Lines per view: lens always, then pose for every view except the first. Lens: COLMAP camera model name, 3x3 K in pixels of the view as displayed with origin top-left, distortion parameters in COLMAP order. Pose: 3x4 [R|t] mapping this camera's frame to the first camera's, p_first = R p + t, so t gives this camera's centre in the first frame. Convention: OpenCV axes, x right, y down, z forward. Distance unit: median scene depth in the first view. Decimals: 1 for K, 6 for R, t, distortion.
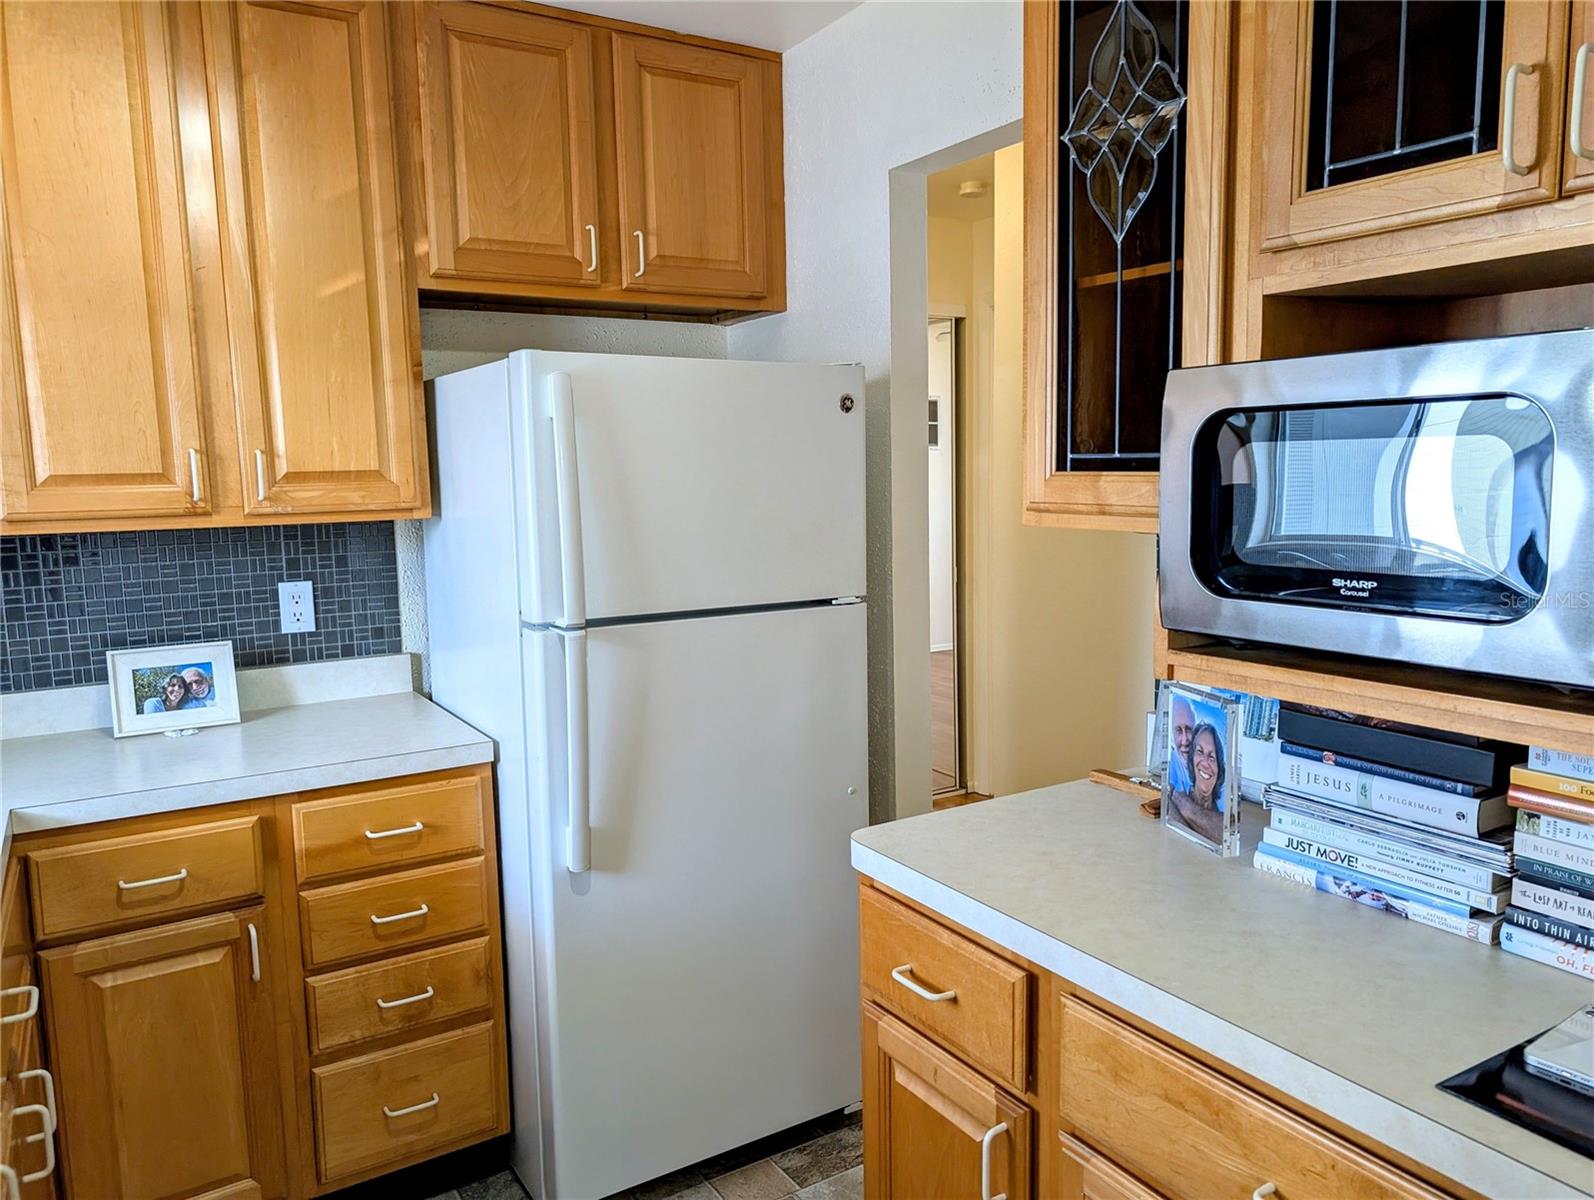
lens RADIAL K [[1154.4, 0, 800.5], [0, 1154.4, 608.8], [0, 0, 1]] dist [0.014570, -0.010505]
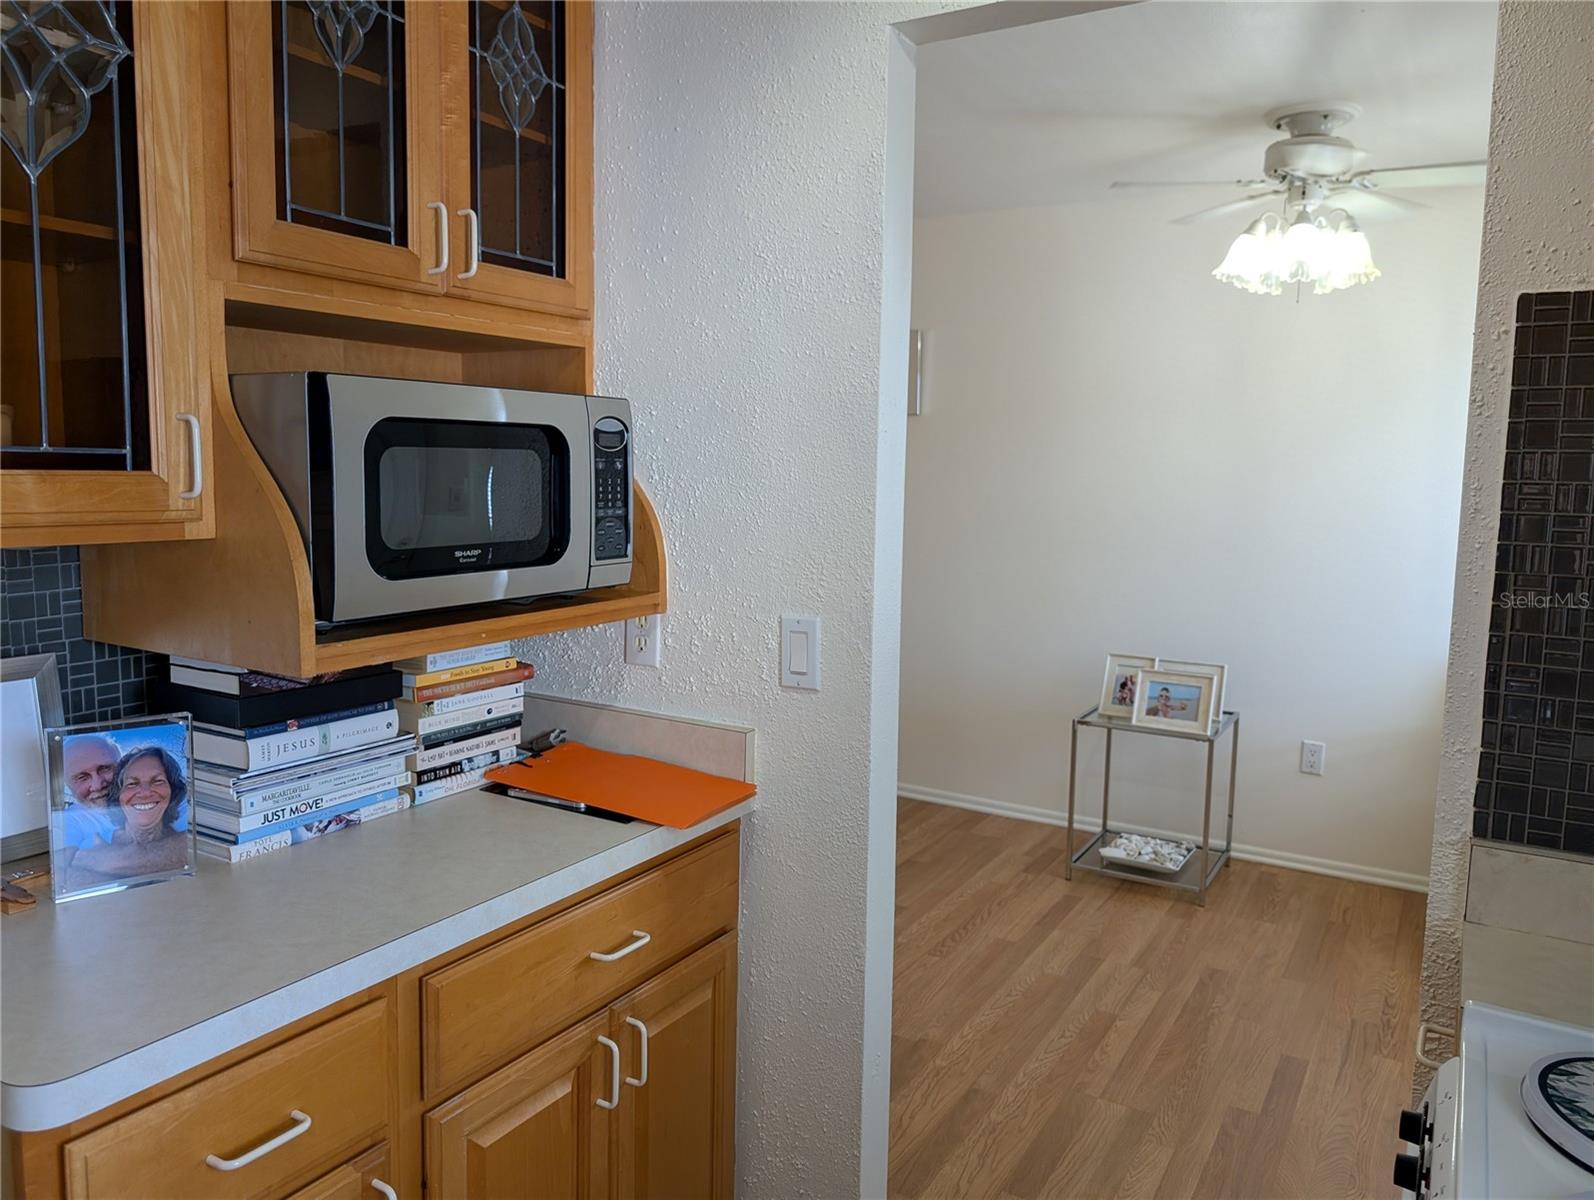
lens RADIAL K [[1154.4, 0, 800.5], [0, 1154.4, 608.8], [0, 0, 1]] dist [0.014570, -0.010505]
pose [[-0.459404, -0.101347, 0.882427, -0.786325], [0.104897, 0.980327, 0.167202, -0.123708], [-0.882012, 0.169377, -0.439735, 1.083176]]
